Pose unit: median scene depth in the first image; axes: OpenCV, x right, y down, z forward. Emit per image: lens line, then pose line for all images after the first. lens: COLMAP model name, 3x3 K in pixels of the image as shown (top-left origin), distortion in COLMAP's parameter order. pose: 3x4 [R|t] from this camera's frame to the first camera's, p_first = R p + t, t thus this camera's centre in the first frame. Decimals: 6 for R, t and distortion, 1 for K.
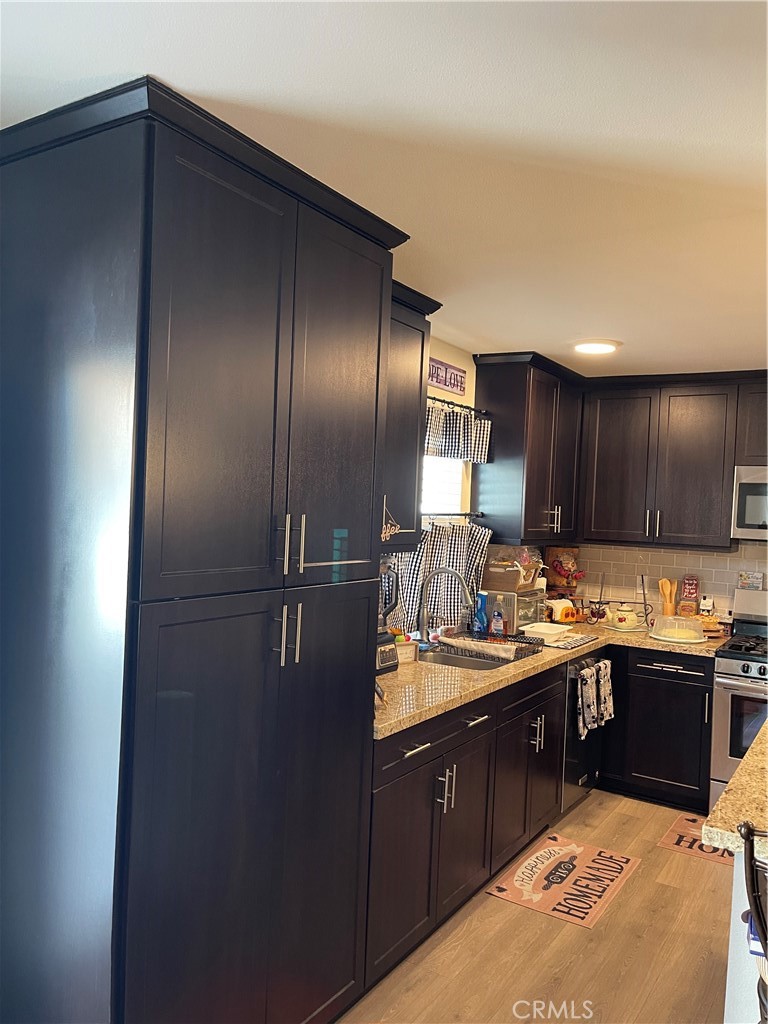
lens RADIAL K [[775.7, 0, 382.0], [0, 775.7, 512.3], [0, 0, 1]] dist [0.012384, 0.002092]
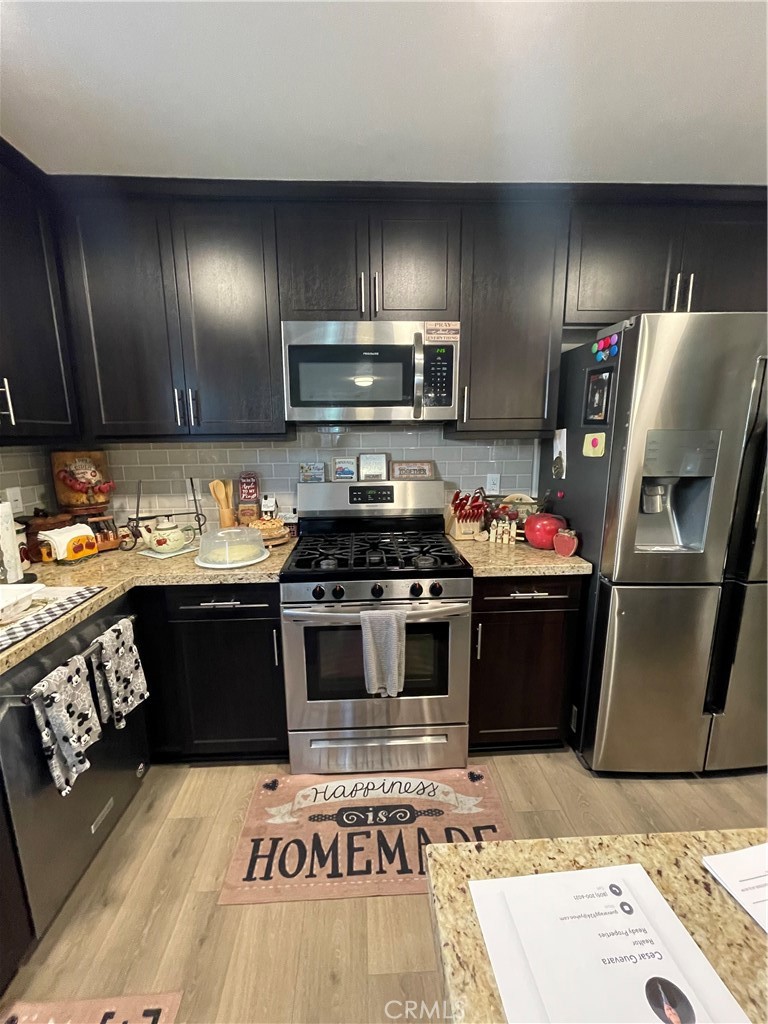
lens RADIAL K [[414.8, 0, 380.0], [0, 414.8, 514.0], [0, 0, 1]] dist [-0.004793, -0.000278]
pose [[0.814143, -0.159043, 0.558459, 0.272578], [0.049352, 0.977231, 0.206358, 0.041638], [-0.578564, -0.140444, 0.803455, 0.585524]]
